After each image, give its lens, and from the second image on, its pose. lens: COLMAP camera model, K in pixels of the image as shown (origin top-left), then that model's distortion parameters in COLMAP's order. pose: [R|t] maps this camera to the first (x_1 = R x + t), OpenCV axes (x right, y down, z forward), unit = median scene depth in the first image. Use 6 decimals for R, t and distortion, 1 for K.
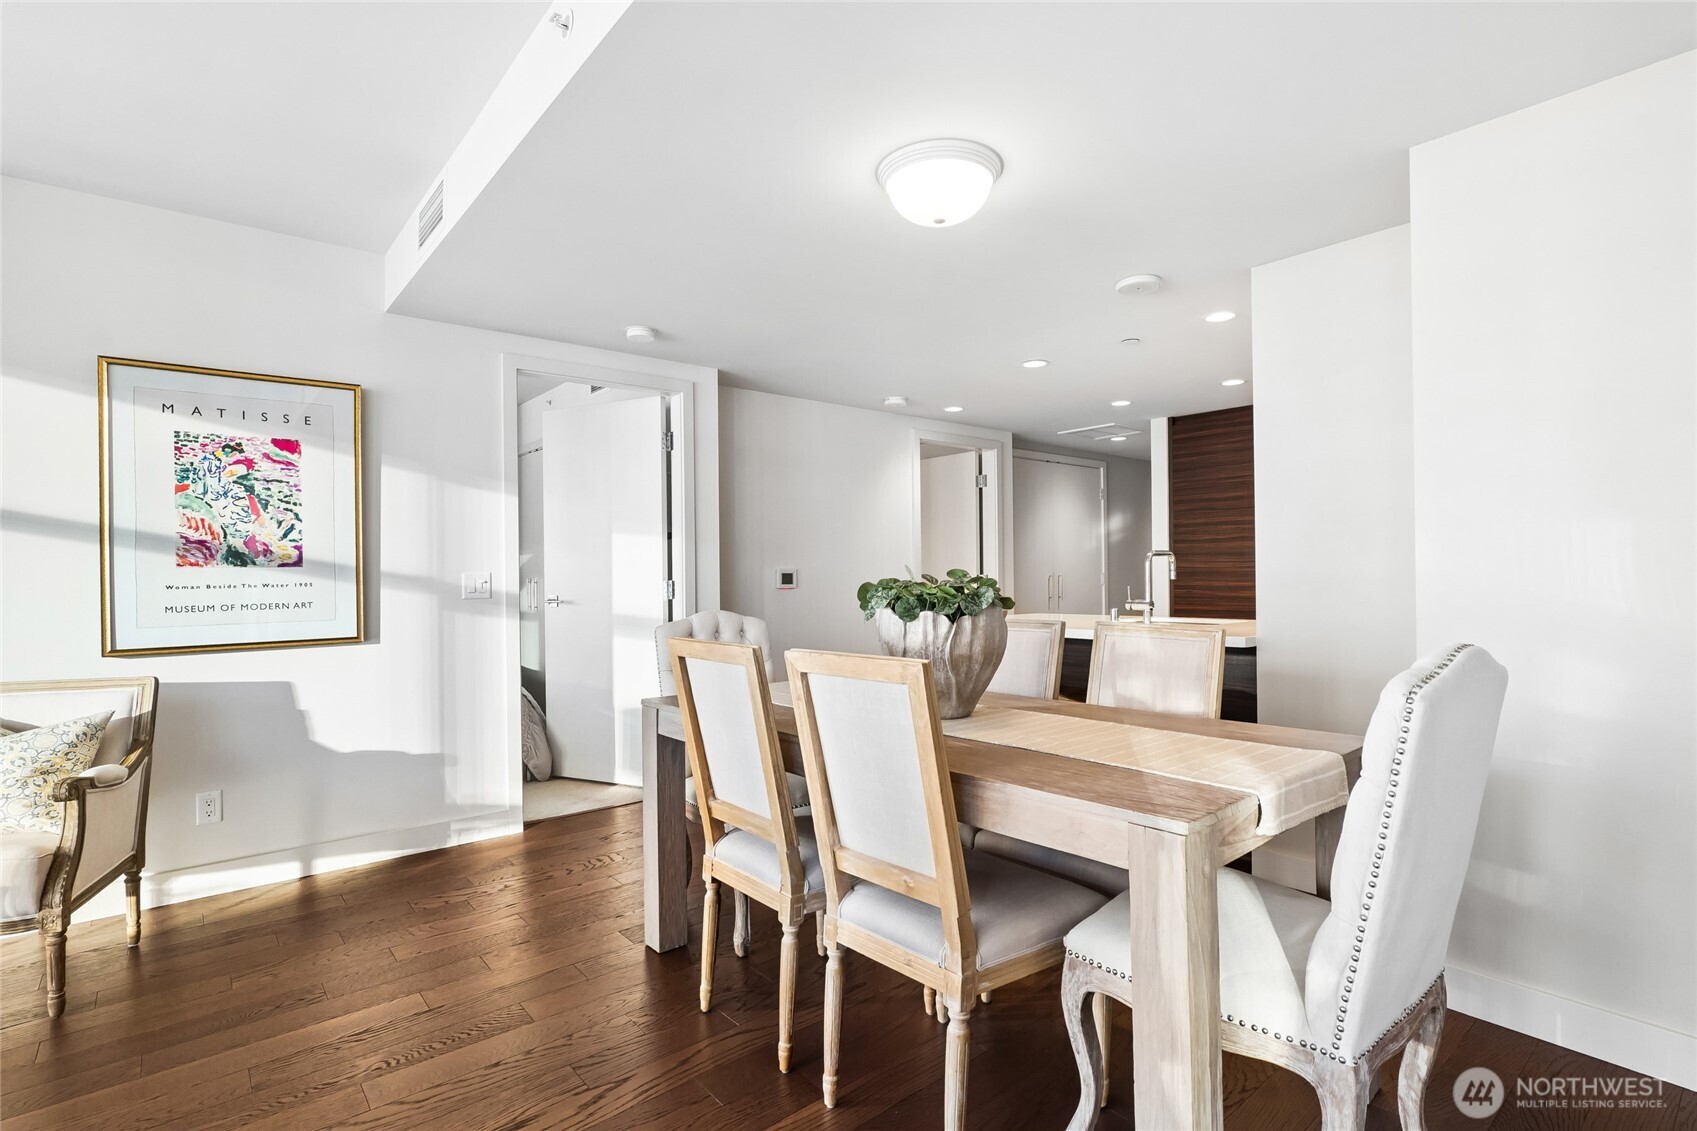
lens RADIAL K [[807.4, 0, 851.5], [0, 807.4, 568.3], [0, 0, 1]] dist [-0.013496, -0.000067]
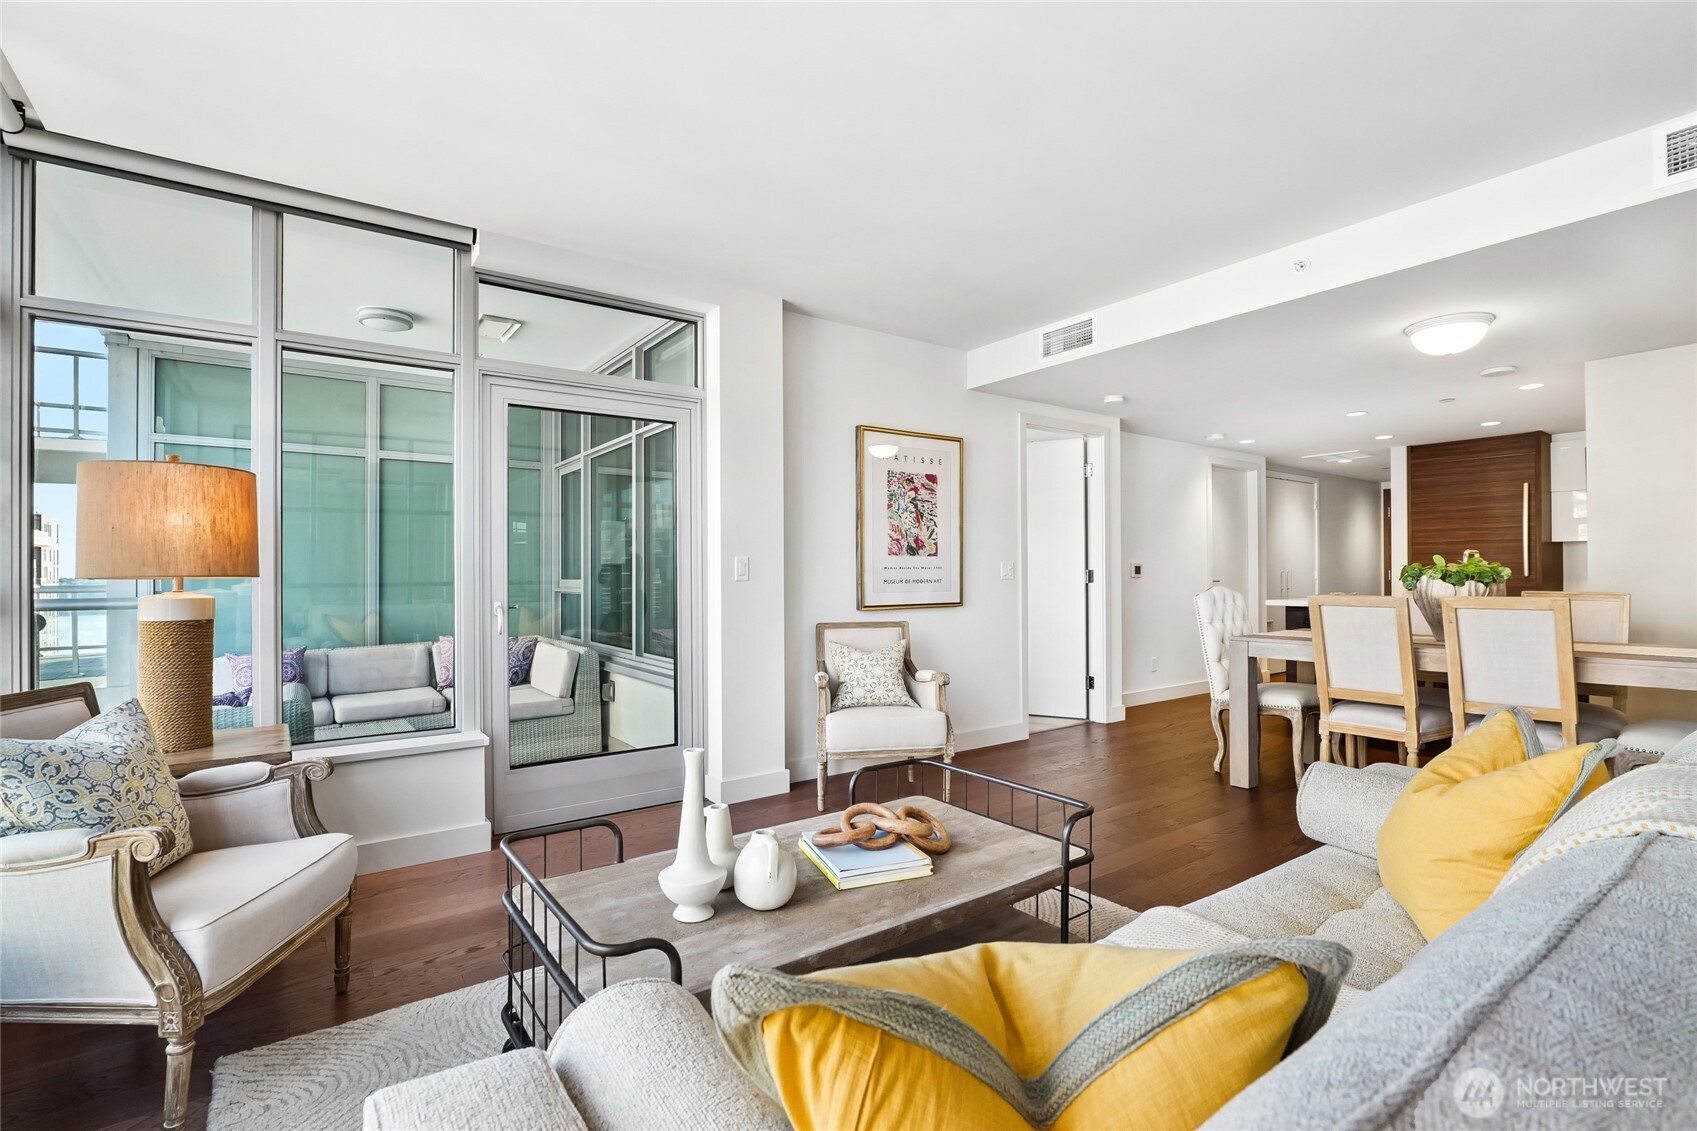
lens RADIAL K [[781.5, 0, 842.4], [0, 781.5, 568.8], [0, 0, 1]] dist [-0.011635, 0.000551]
pose [[0.997667, 0.007720, -0.067830, -0.783280], [-0.007845, 0.999968, -0.001588, 0.026994], [0.067816, 0.002116, 0.997696, -0.536039]]
